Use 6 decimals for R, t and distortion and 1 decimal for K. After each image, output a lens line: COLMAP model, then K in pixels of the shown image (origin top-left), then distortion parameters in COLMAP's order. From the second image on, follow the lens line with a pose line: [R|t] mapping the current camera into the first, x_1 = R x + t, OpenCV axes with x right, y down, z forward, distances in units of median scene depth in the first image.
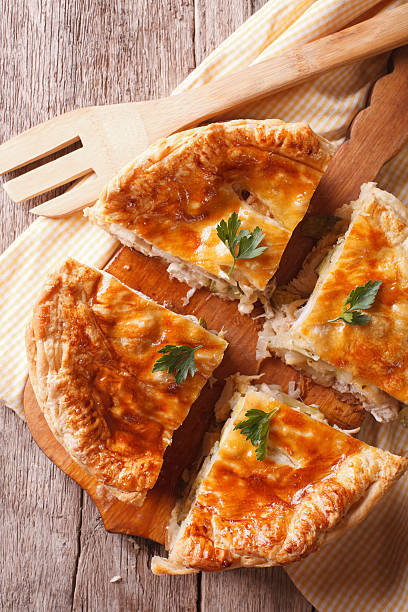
lens RADIAL K [[995.9, 0, 204.0], [0, 995.9, 306.0], [0, 0, 1]] dist [-0.195970, -0.089420]
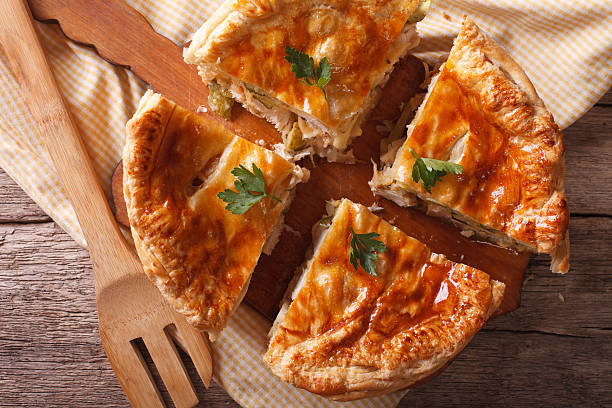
lens RADIAL K [[995.9, 0, 306.0], [0, 995.9, 204.0], [0, 0, 1]] dist [-0.195970, -0.089420]
pose [[0.002516, -0.995888, -0.090556, 0.110808], [0.994070, -0.007354, 0.108490, -0.112475], [-0.108710, -0.090292, 0.989964, 0.007651]]
